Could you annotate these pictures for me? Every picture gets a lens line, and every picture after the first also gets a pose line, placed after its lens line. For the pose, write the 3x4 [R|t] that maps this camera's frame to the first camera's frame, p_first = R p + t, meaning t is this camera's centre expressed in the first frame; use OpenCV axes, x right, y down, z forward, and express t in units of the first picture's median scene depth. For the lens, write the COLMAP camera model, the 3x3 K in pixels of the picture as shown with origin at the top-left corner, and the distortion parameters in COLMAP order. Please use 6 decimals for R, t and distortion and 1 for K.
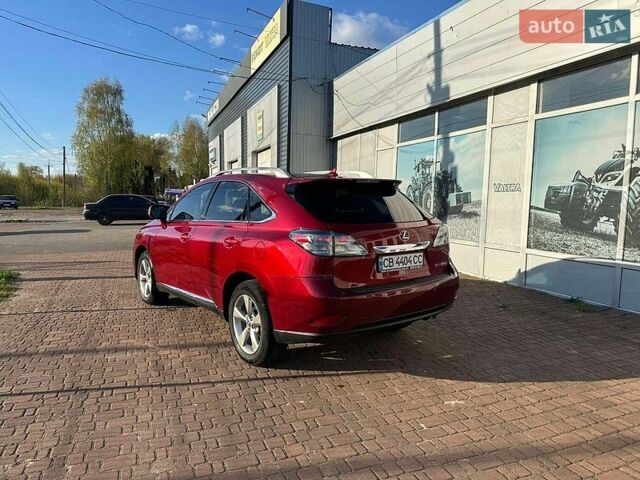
lens RADIAL K [[445.4, 0, 320.7], [0, 445.4, 242.9], [0, 0, 1]] dist [0.053723, -0.063297]
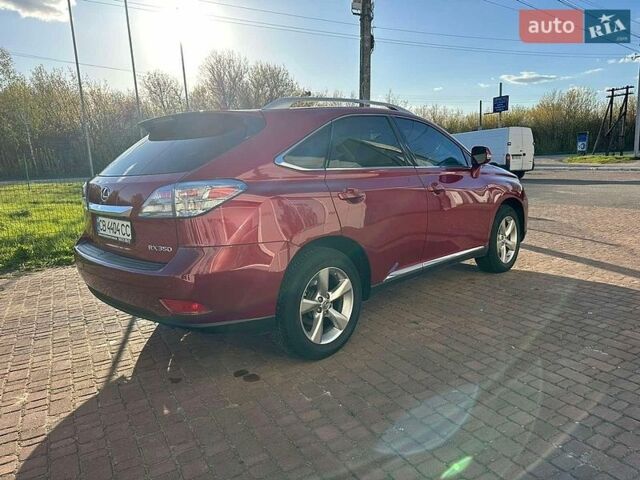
lens RADIAL K [[445.4, 0, 320.7], [0, 445.4, 242.9], [0, 0, 1]] dist [0.053723, -0.063297]
pose [[0.142718, 0.169605, -0.975123, 0.577431], [-0.056600, 0.984995, 0.163038, -0.046347], [0.988144, 0.031923, 0.150176, 0.720138]]
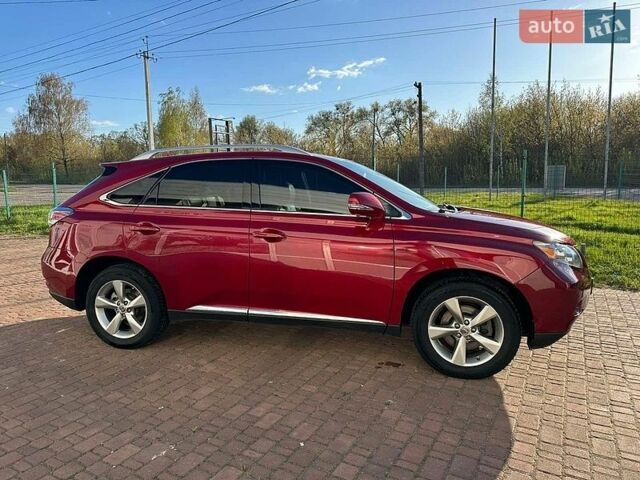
lens RADIAL K [[445.4, 0, 320.7], [0, 445.4, 242.9], [0, 0, 1]] dist [0.053723, -0.063297]
pose [[-0.777056, 0.088539, -0.623173, 0.295167], [-0.052942, 0.977355, 0.204875, -0.138114], [0.627201, 0.192191, -0.754773, 1.429914]]
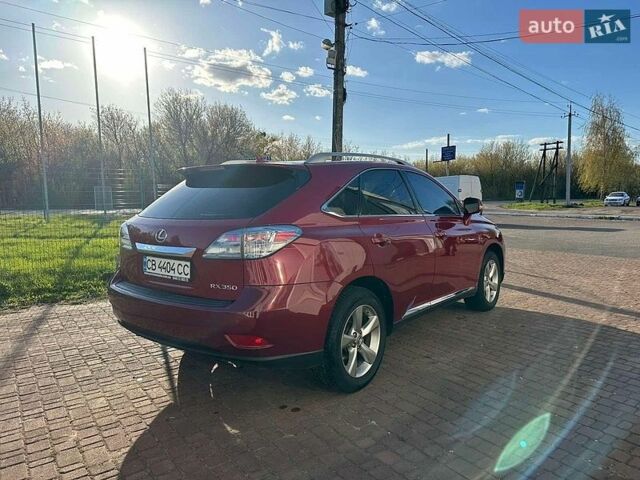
lens RADIAL K [[445.4, 0, 320.7], [0, 445.4, 242.9], [0, 0, 1]] dist [0.053723, -0.063297]
pose [[0.249655, 0.089326, -0.964206, 0.603267], [-0.083611, 0.994006, 0.070438, -0.048785], [0.964718, 0.063034, 0.255627, 0.617112]]
